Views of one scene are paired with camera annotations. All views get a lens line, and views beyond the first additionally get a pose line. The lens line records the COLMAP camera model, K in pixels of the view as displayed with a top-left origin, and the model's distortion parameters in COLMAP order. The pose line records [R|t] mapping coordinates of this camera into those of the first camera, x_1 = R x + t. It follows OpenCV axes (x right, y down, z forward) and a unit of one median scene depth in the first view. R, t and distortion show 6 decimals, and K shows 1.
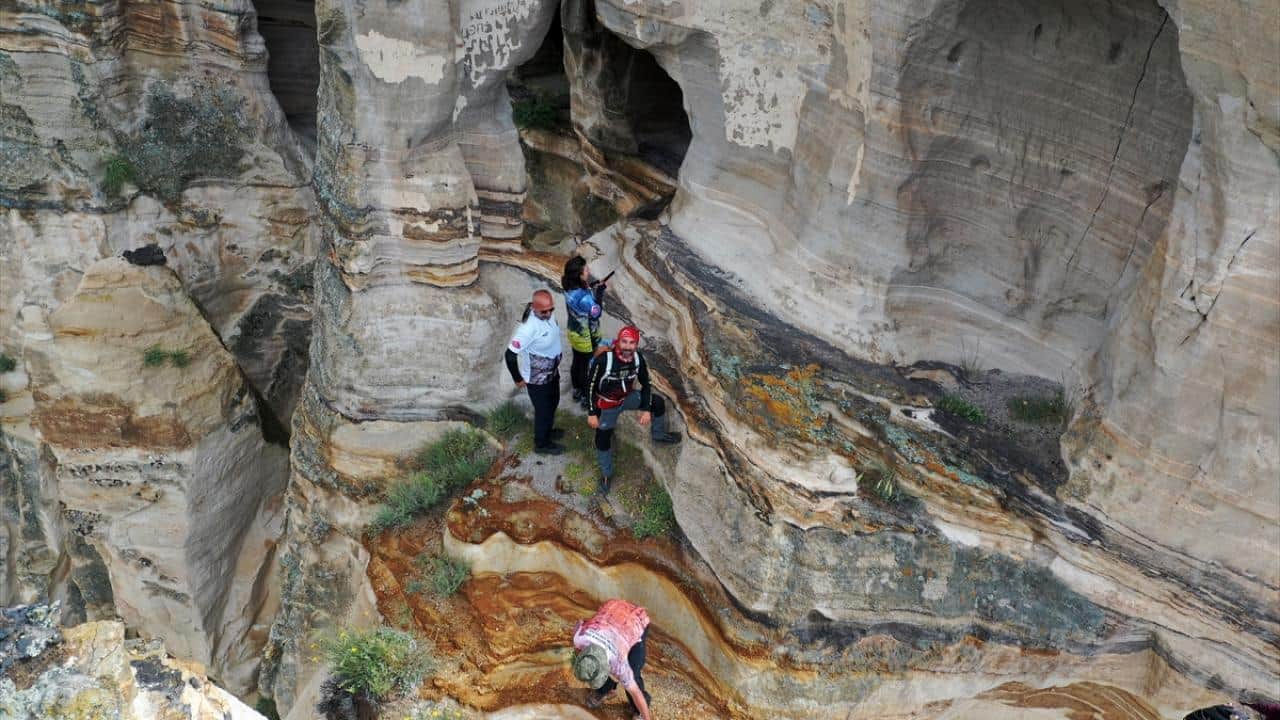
lens RADIAL K [[1021.0, 0, 636.1], [0, 1021.0, 351.5], [0, 0, 1]] dist [0.013243, 0.008724]
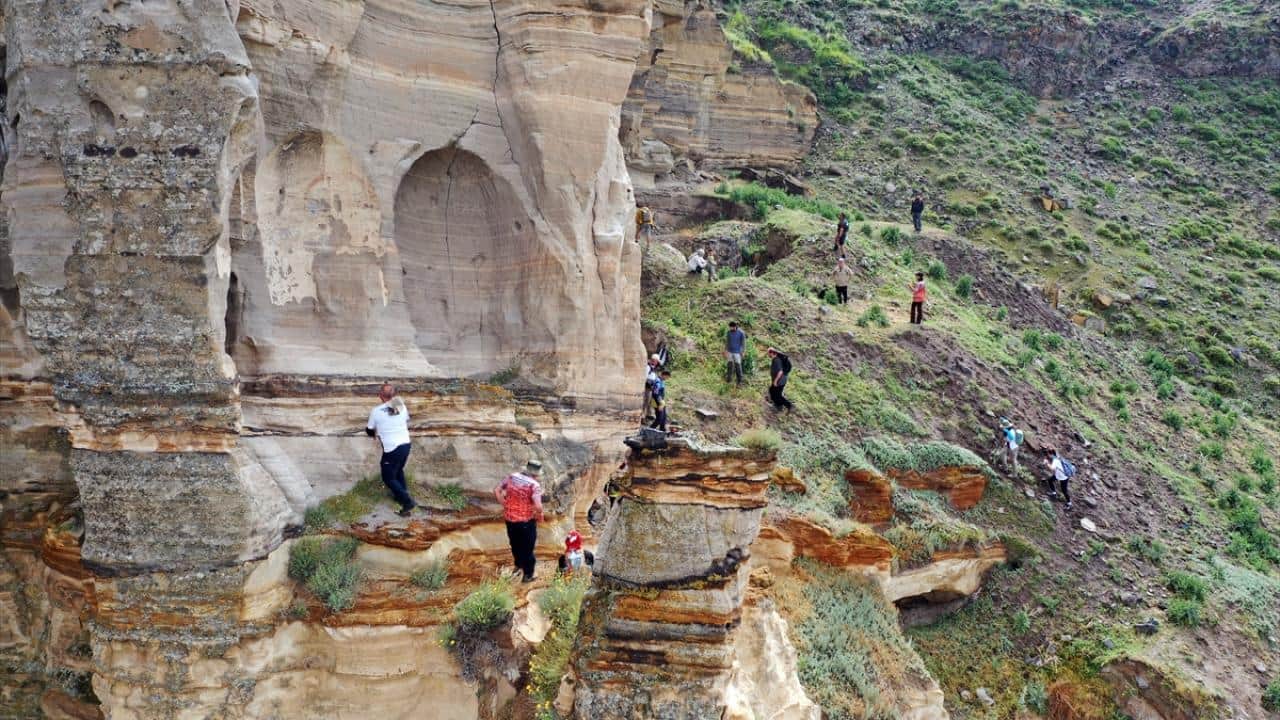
lens RADIAL K [[1021.0, 0, 636.1], [0, 1021.0, 351.5], [0, 0, 1]] dist [0.013243, 0.008724]
pose [[0.271234, -0.261188, 0.926398, -1.197044], [0.491873, 0.864923, 0.099844, -0.047433], [-0.827341, 0.428589, 0.363068, 0.108289]]
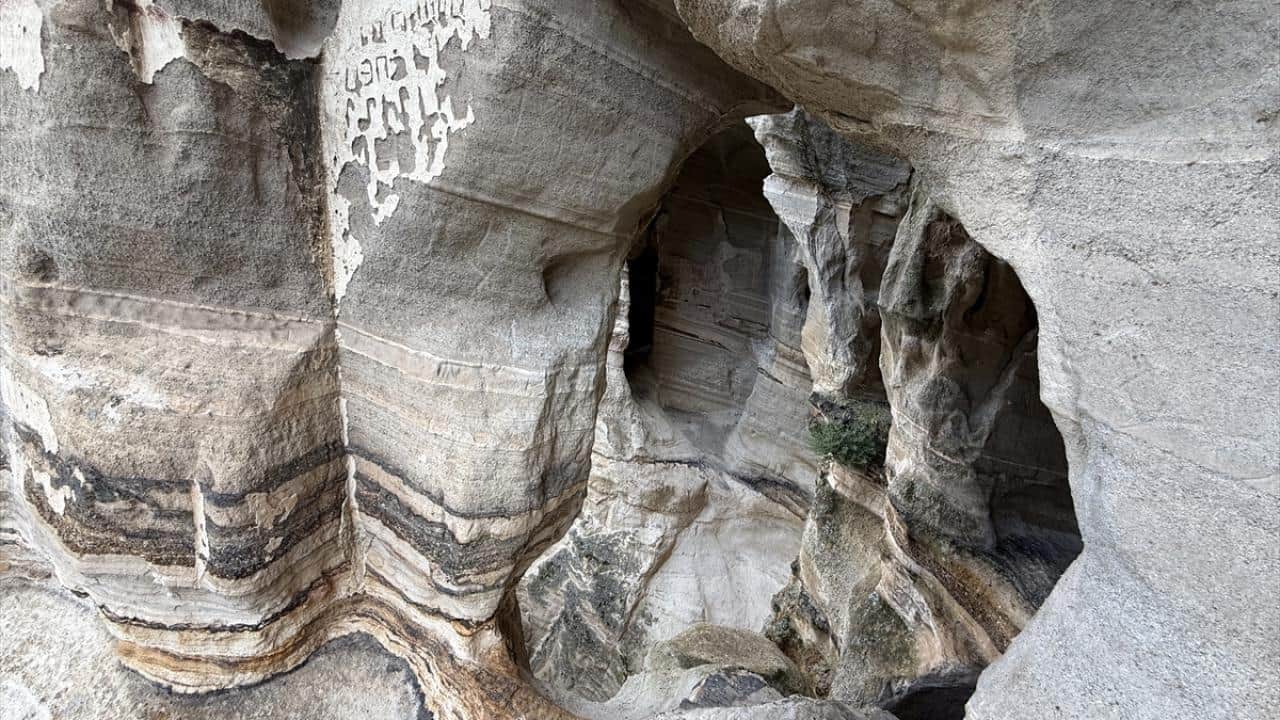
lens RADIAL K [[508.9, 0, 636.3], [0, 508.9, 358.2], [0, 0, 1]] dist [-0.001478, -0.000016]
pose [[0.682009, 0.113226, -0.722526, 0.070785], [-0.407065, 0.879535, -0.246407, -0.202133], [0.607587, 0.462167, 0.645941, 0.959417]]
